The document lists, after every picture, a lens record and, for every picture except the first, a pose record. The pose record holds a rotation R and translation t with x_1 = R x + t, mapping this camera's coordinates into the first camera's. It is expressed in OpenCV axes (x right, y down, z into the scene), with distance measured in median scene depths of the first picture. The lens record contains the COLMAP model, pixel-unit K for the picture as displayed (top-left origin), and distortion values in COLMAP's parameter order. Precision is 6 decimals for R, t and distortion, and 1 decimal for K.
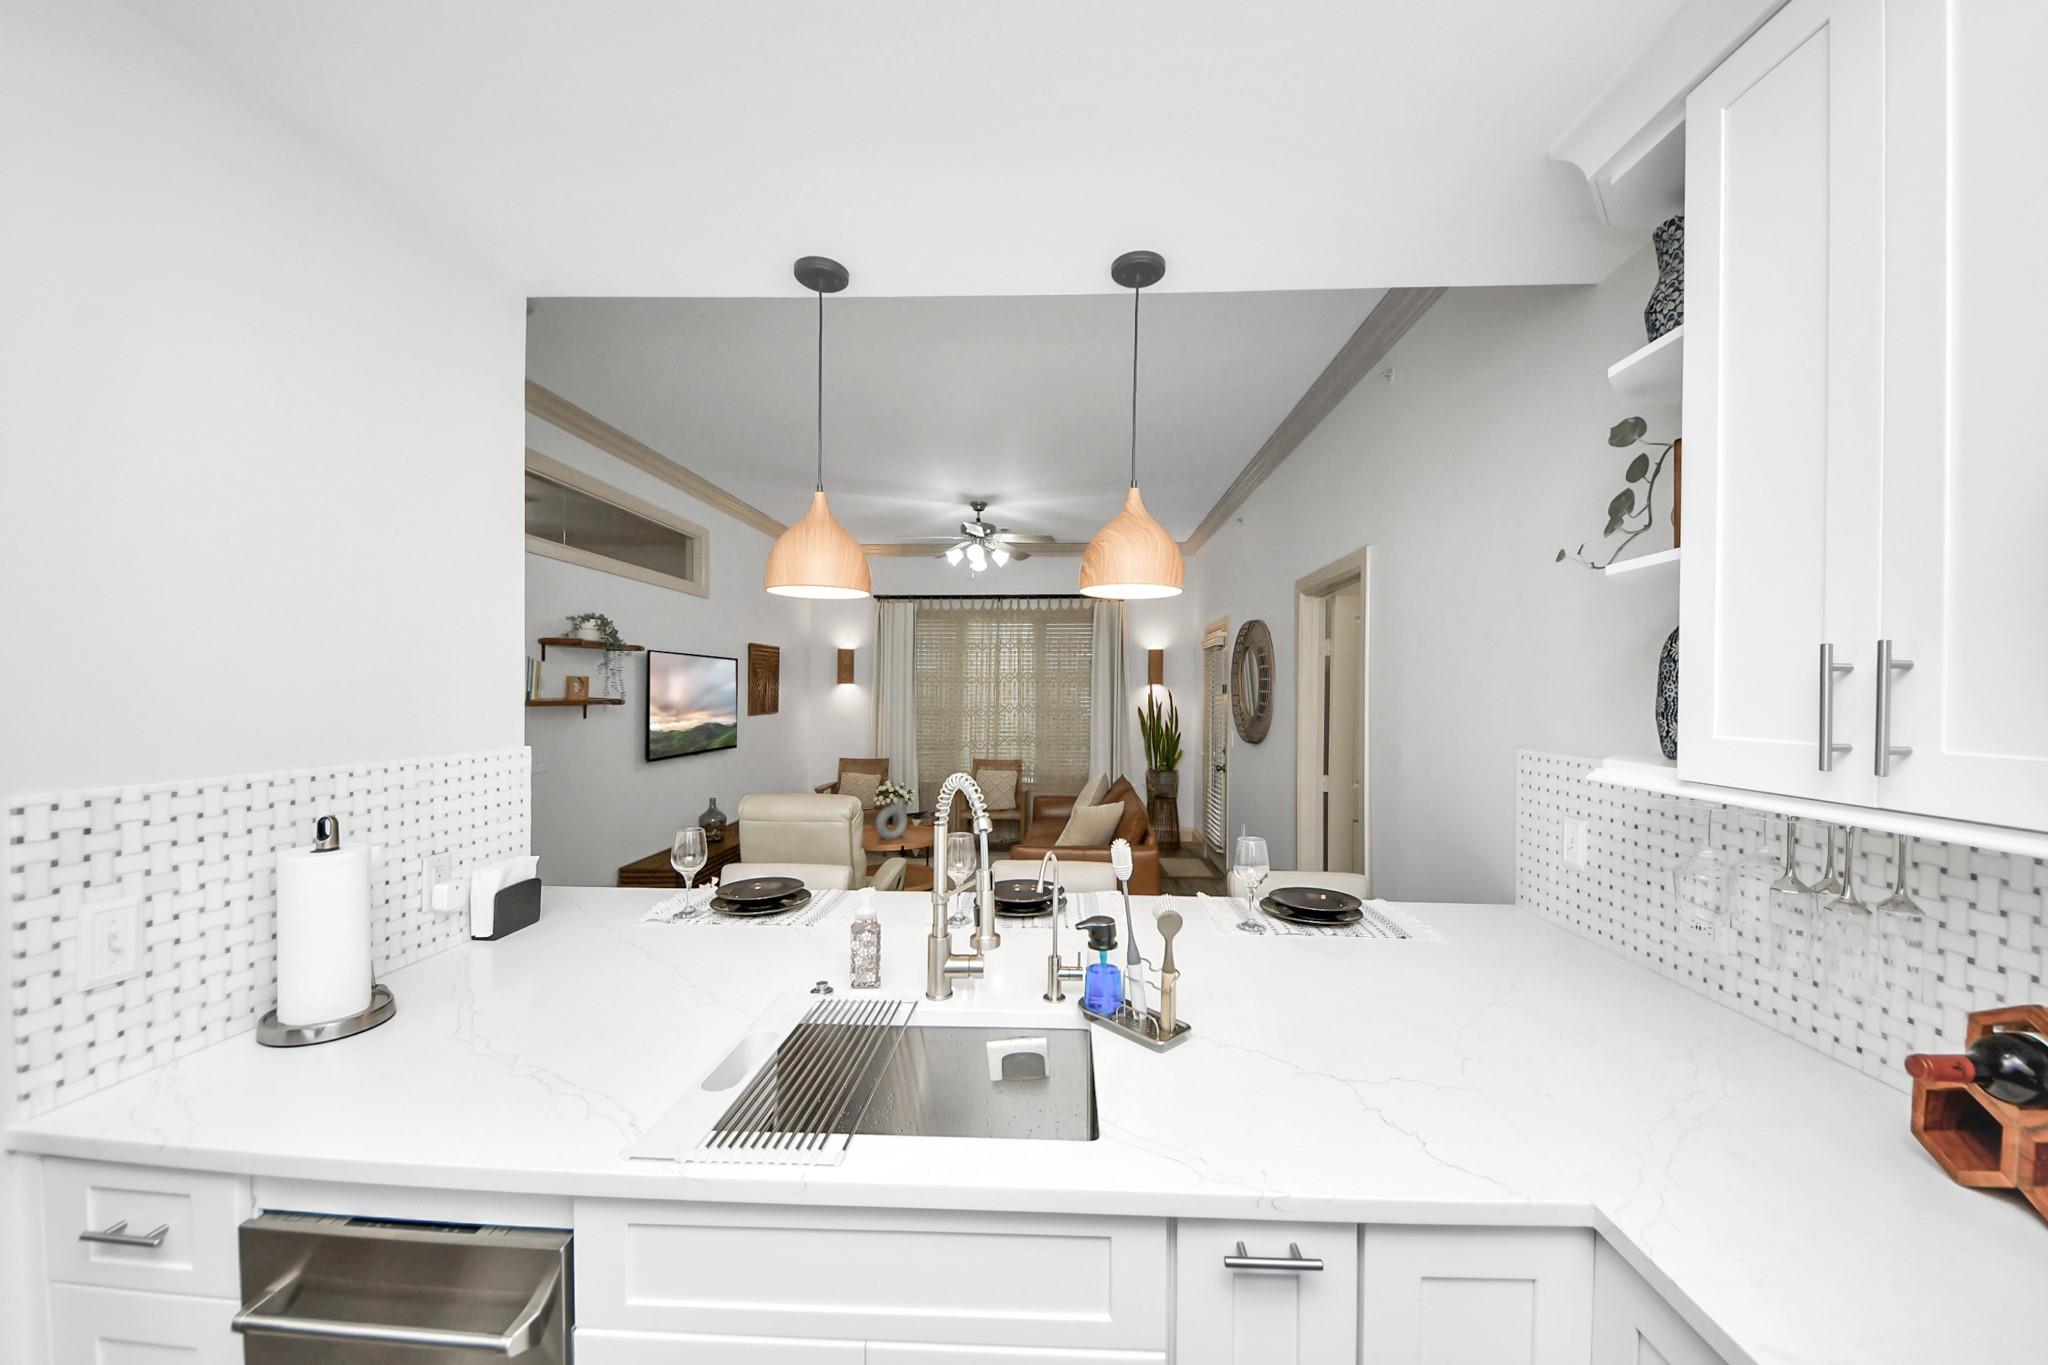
lens RADIAL K [[724.5, 0, 1039.7], [0, 724.5, 686.5], [0, 0, 1]] dist [0.045459, -0.030799]
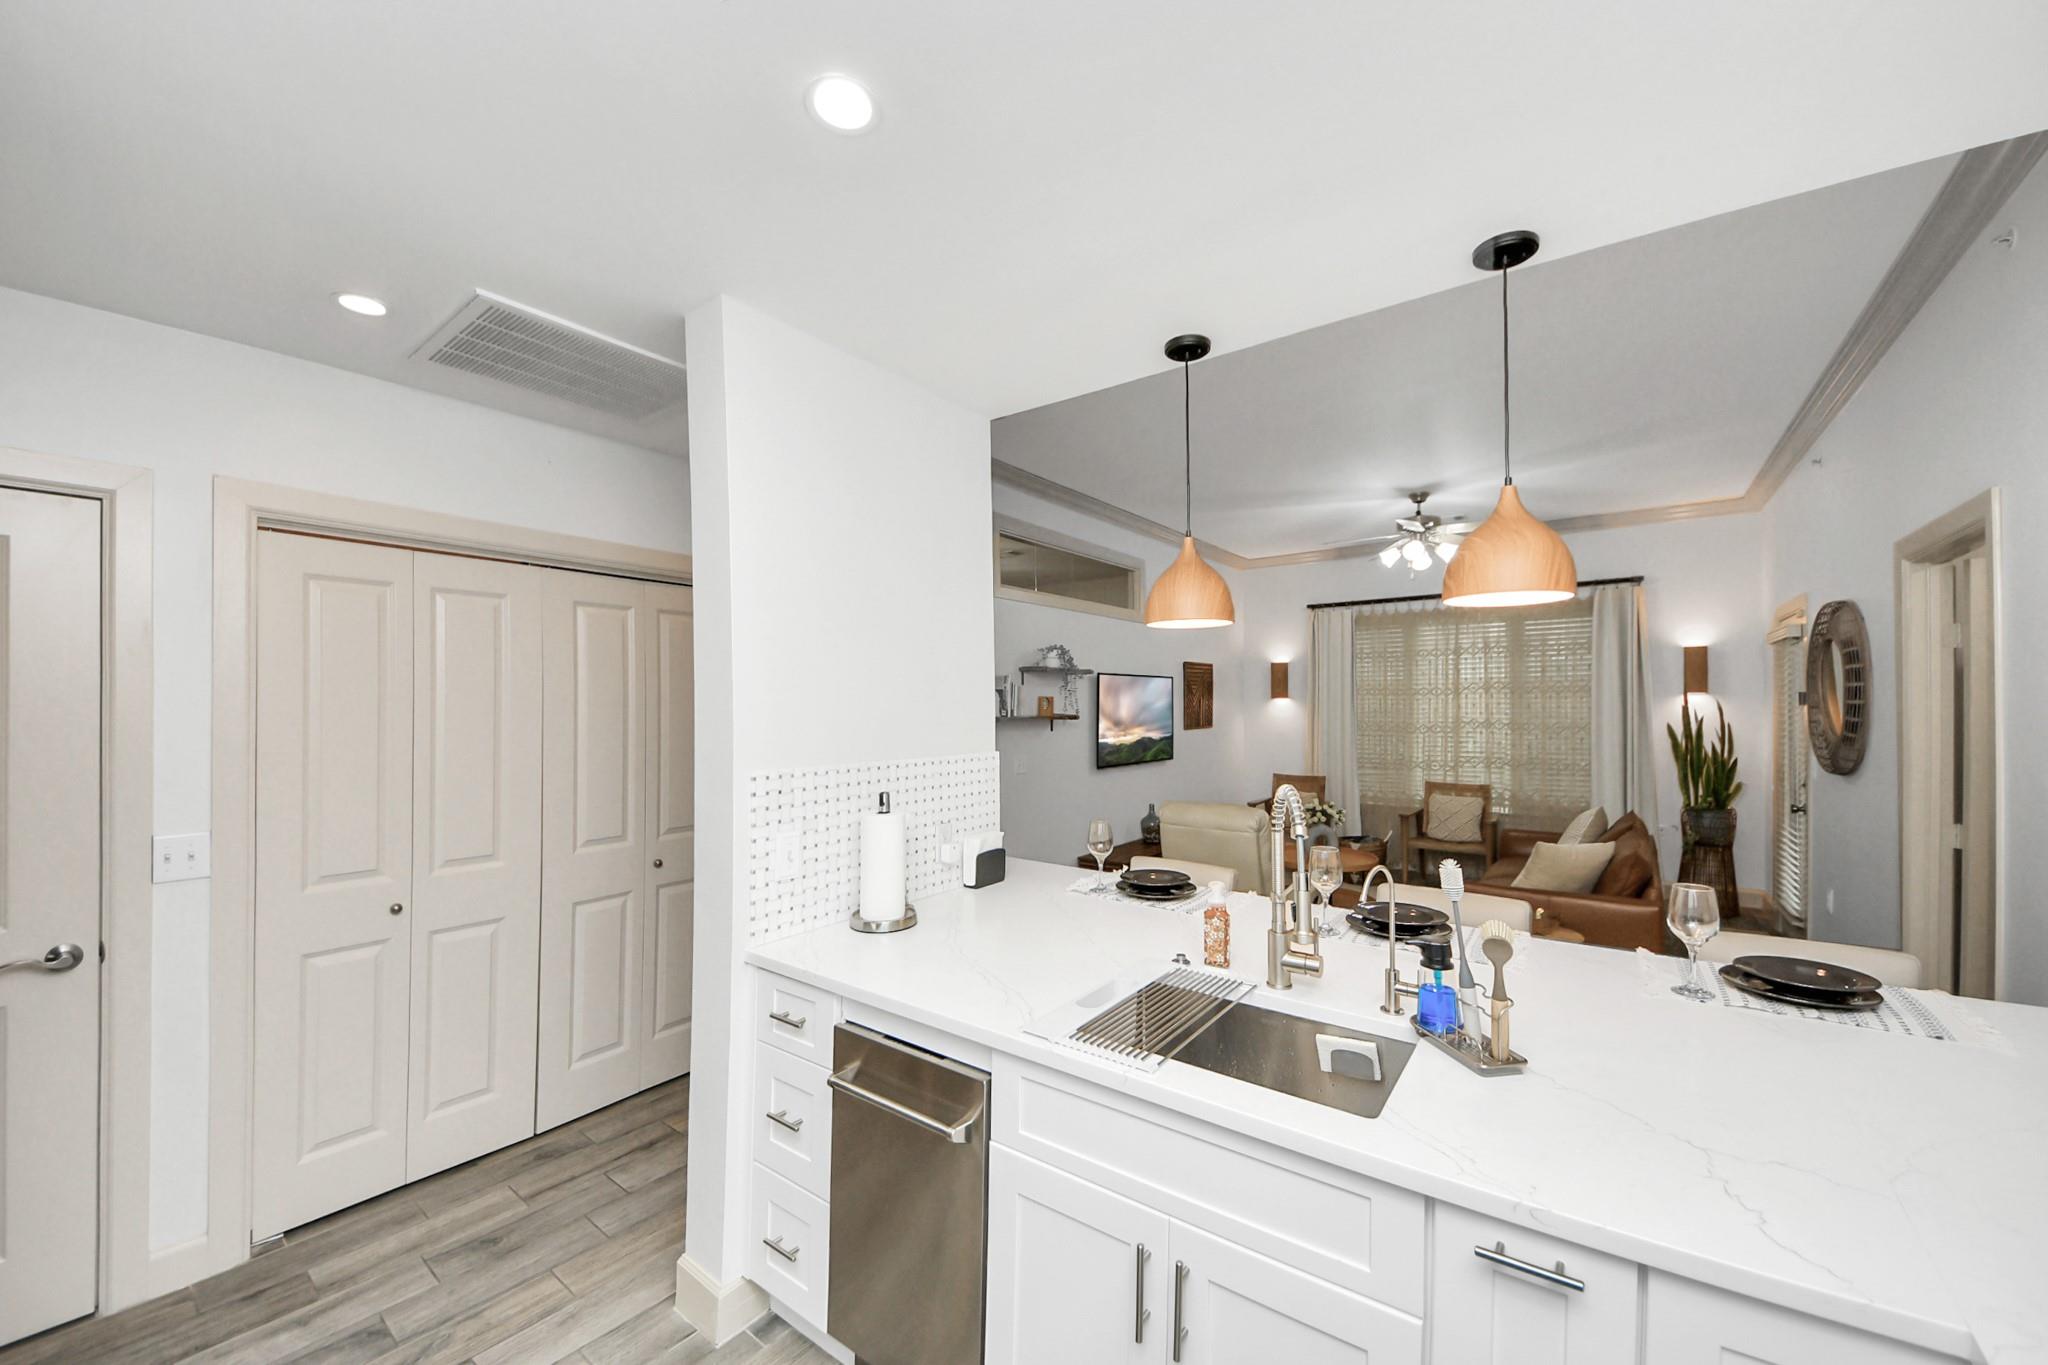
lens RADIAL K [[756.0, 0, 1037.9], [0, 756.0, 703.6], [0, 0, 1]] dist [0.016105, -0.014801]
pose [[0.825825, -0.011875, -0.563801, 0.136426], [0.014210, 0.999899, -0.000247, -0.004158], [0.563747, -0.007808, 0.825910, -0.094316]]
